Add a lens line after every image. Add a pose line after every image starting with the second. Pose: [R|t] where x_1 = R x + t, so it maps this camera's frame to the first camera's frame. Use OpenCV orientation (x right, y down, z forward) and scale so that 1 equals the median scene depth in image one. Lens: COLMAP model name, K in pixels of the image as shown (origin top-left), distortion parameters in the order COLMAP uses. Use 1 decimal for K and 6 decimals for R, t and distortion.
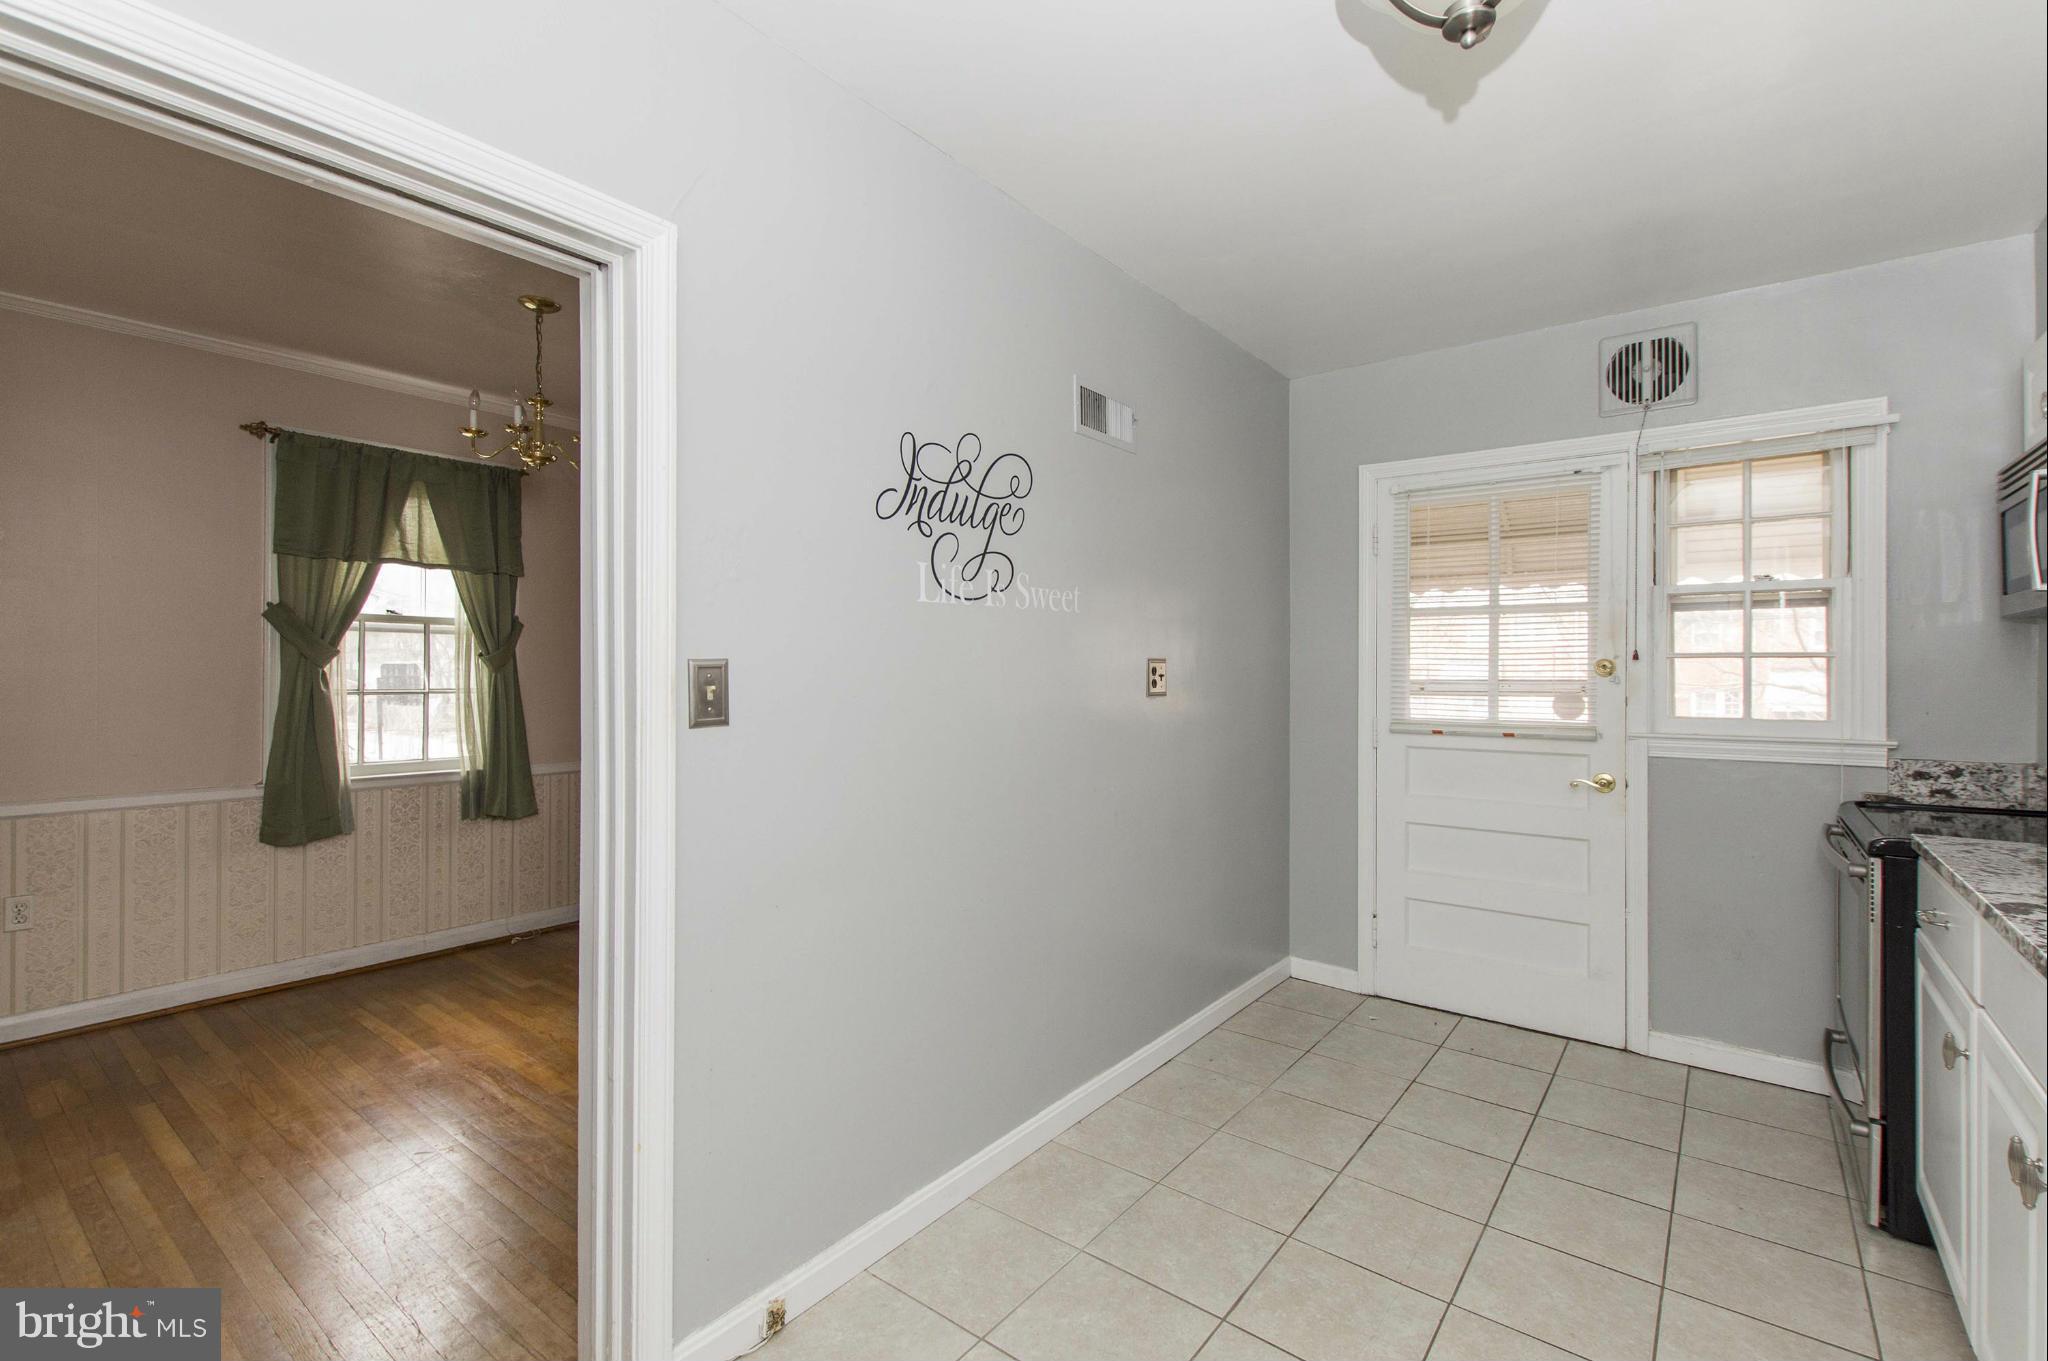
lens RADIAL K [[914.9, 0, 1022.7], [0, 914.9, 674.6], [0, 0, 1]] dist [0.010990, -0.003457]
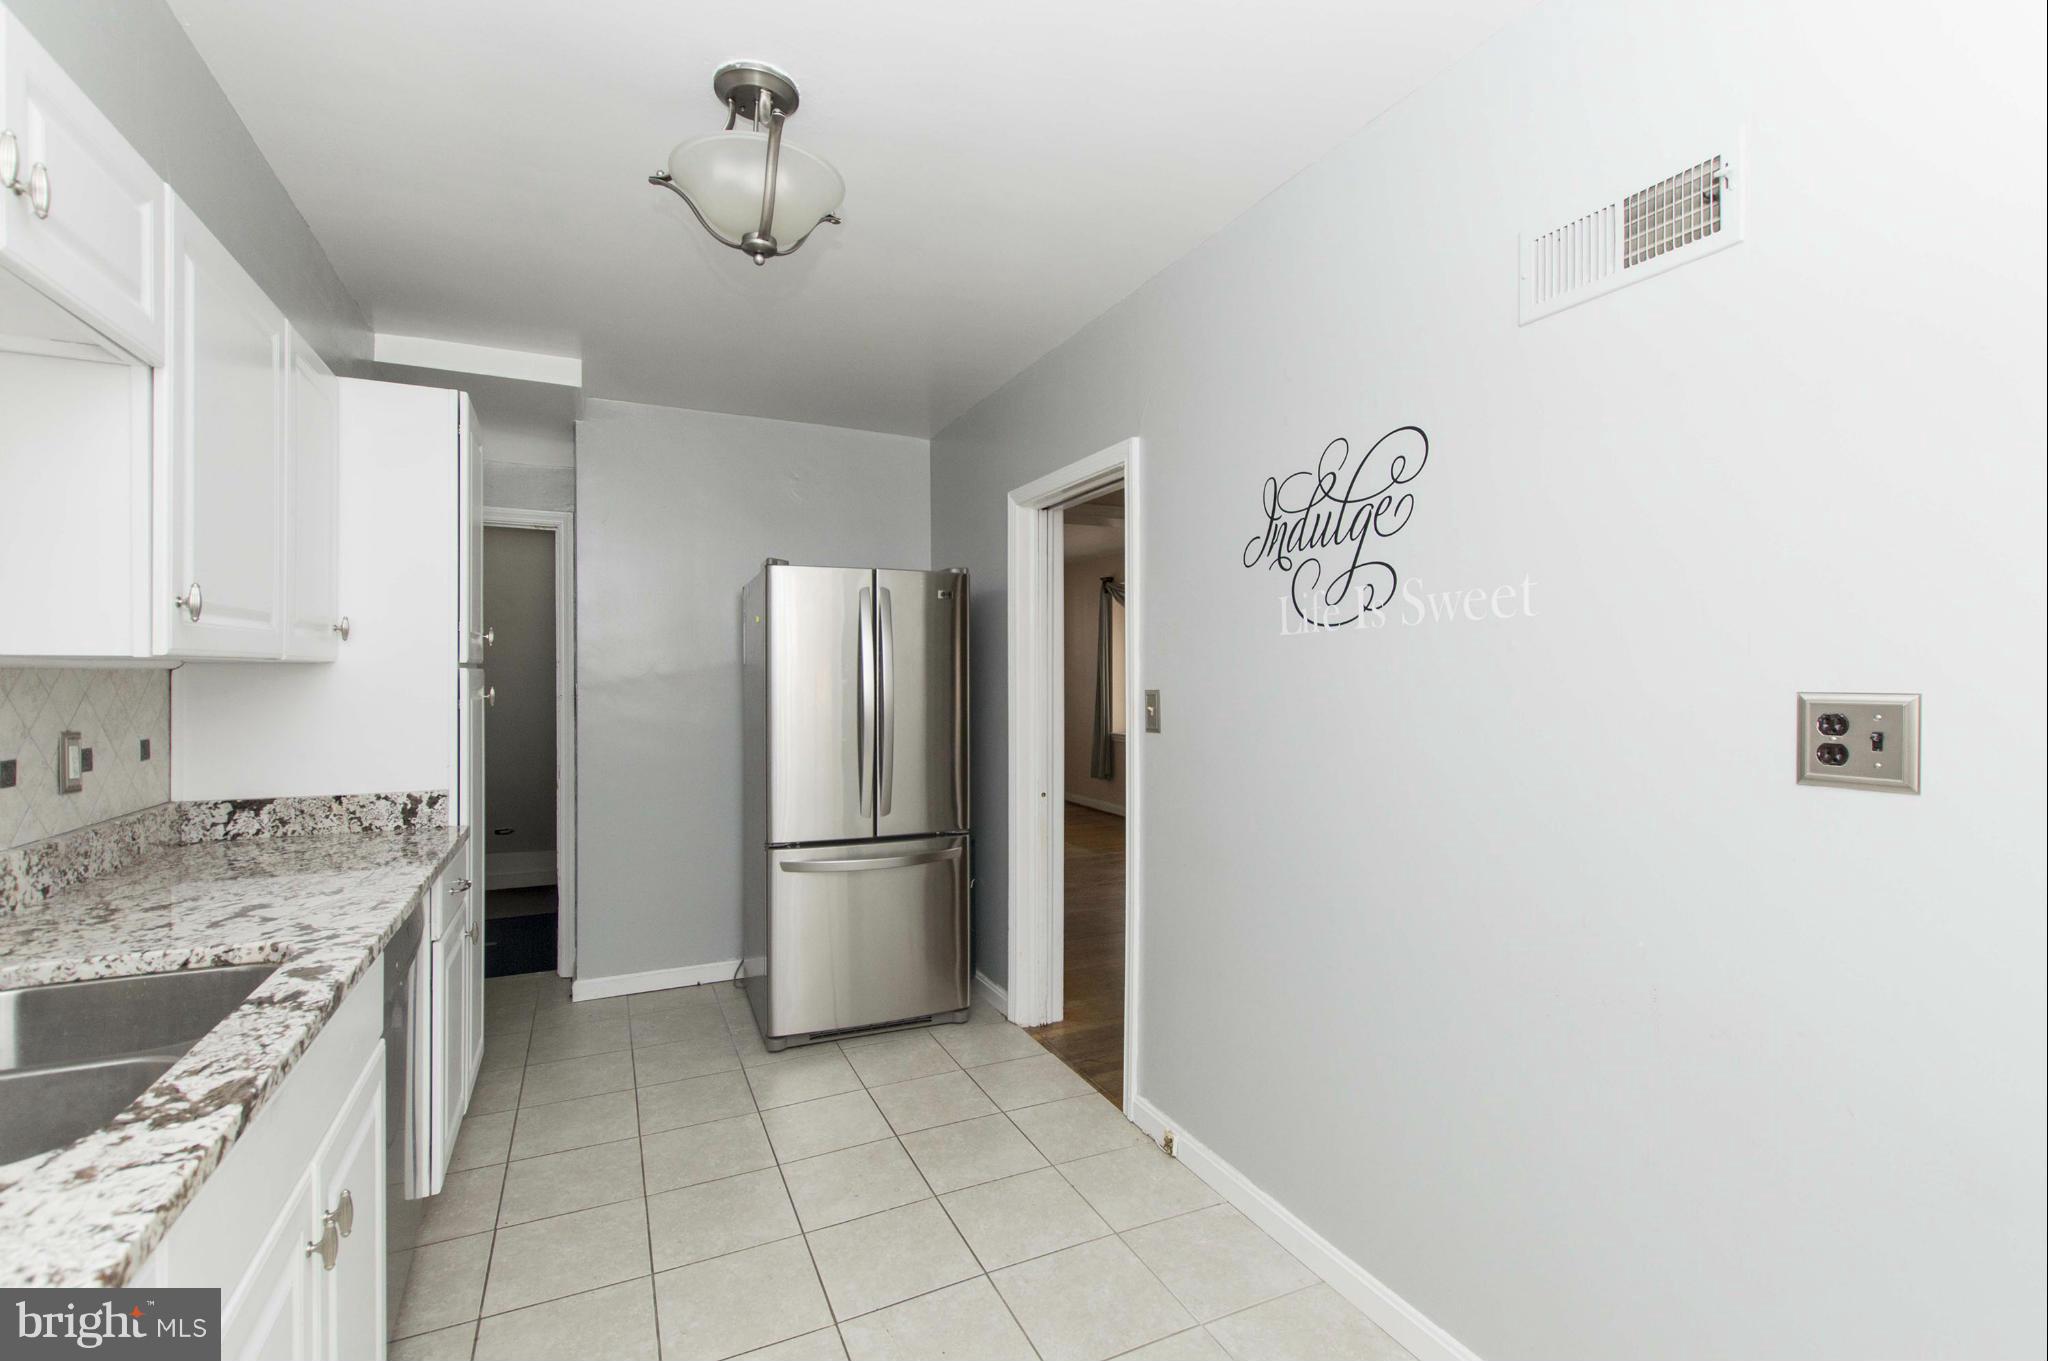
lens RADIAL K [[914.9, 0, 1012.6], [0, 914.9, 678.5], [0, 0, 1]] dist [0.010990, -0.003457]
pose [[-0.465932, 0.001778, -0.884819, 0.681079], [-0.003613, 0.999986, 0.003913, -0.024640], [0.884813, 0.005020, -0.465919, 0.876134]]
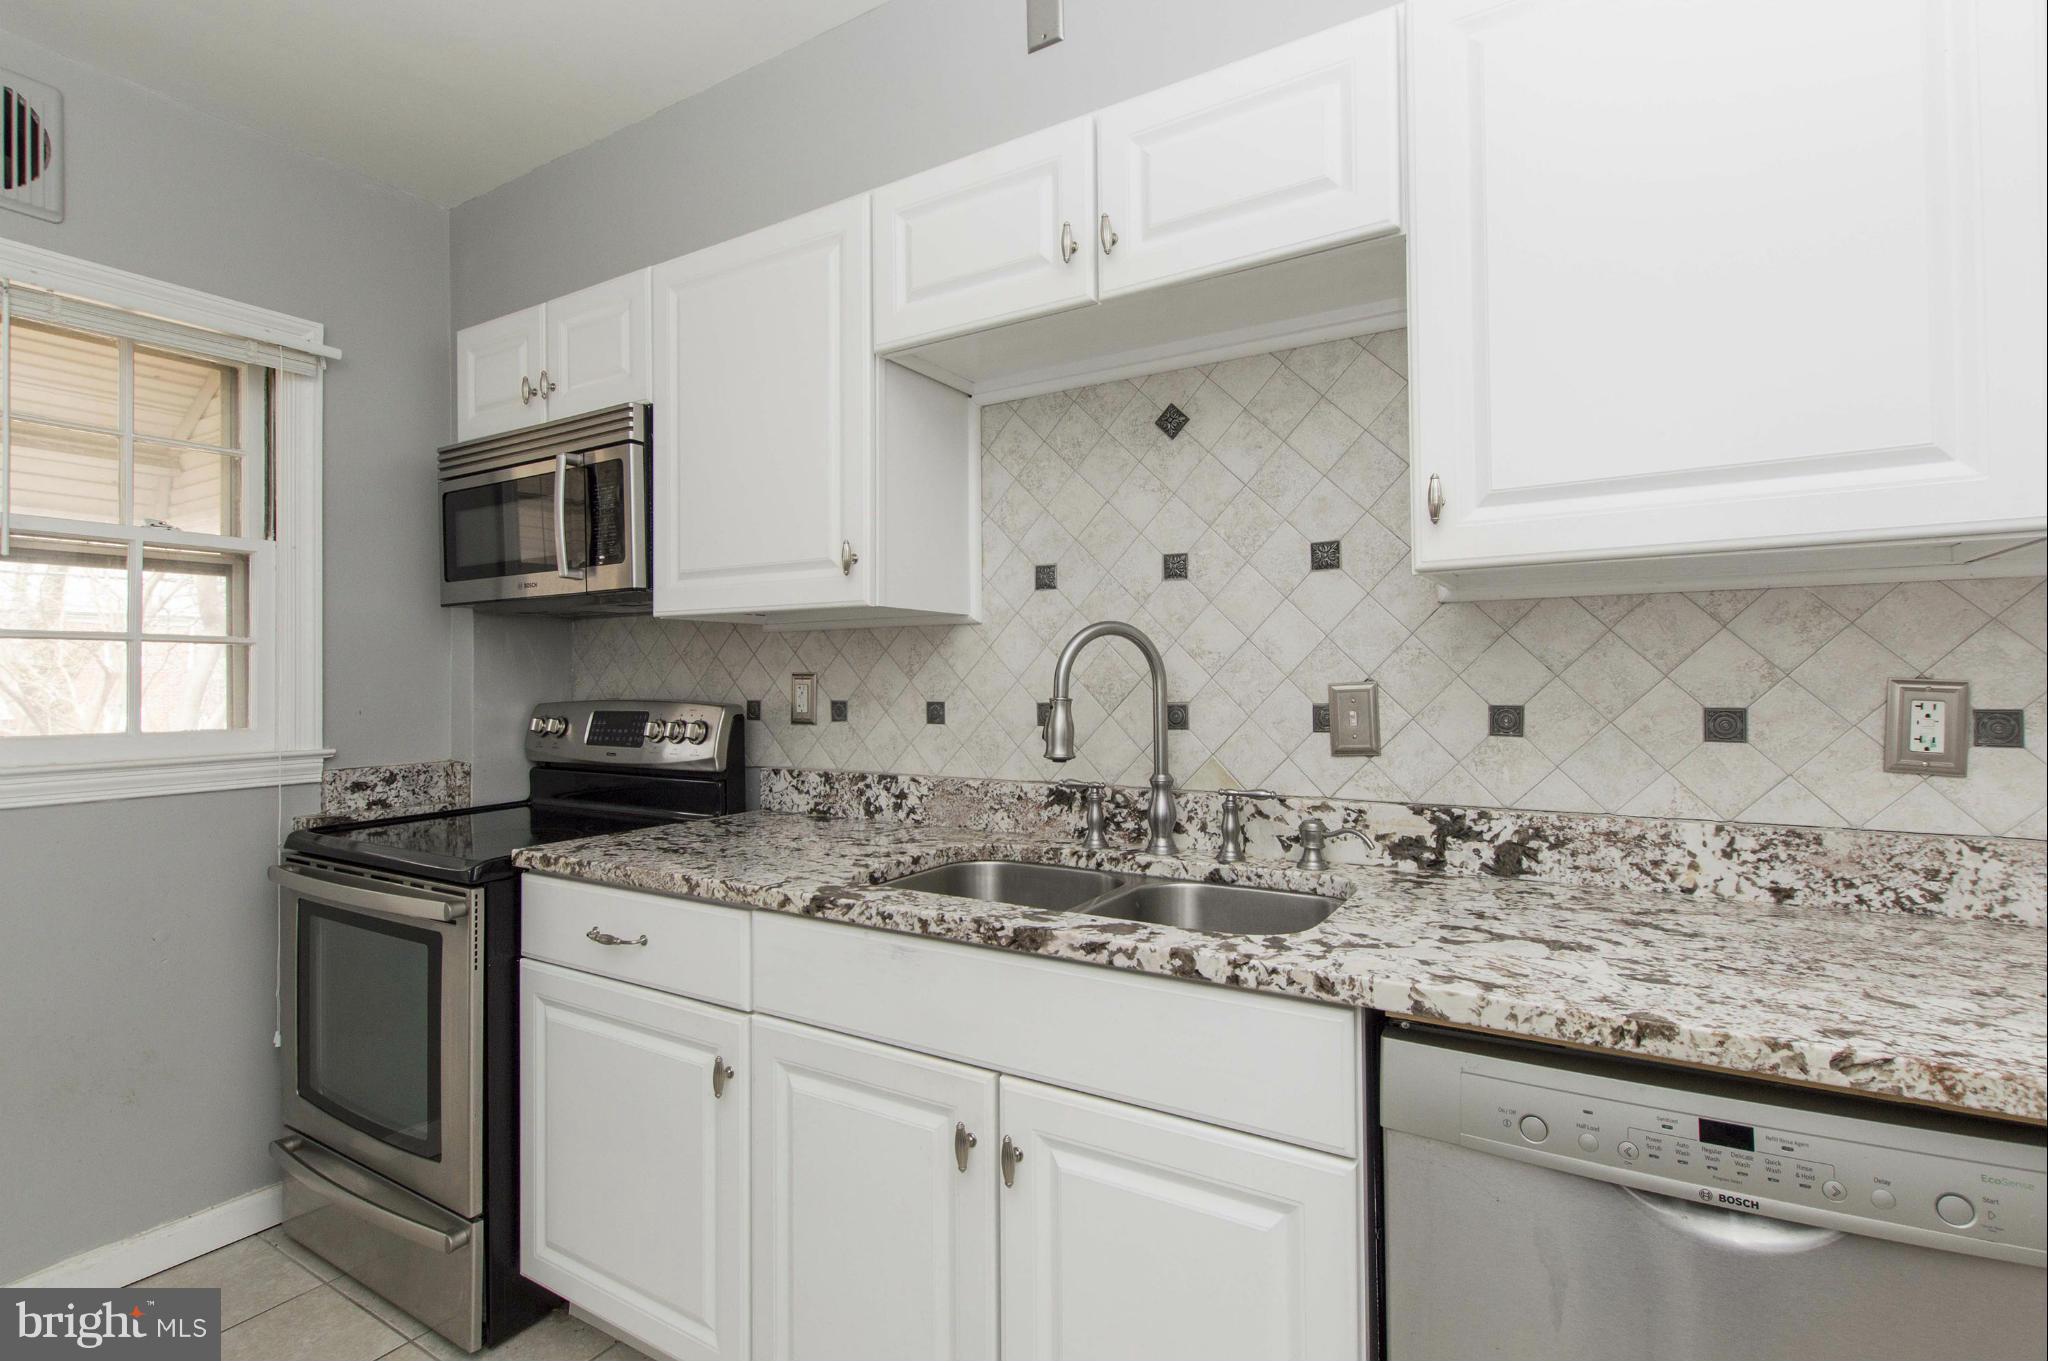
lens RADIAL K [[967.0, 0, 1025.5], [0, 967.0, 670.7], [0, 0, 1]] dist [0.009733, -0.002693]
pose [[-0.106560, 0.009955, 0.994256, 0.021972], [0.008199, 0.999925, -0.009133, 0.014787], [-0.994272, 0.007179, -0.106634, 0.441611]]
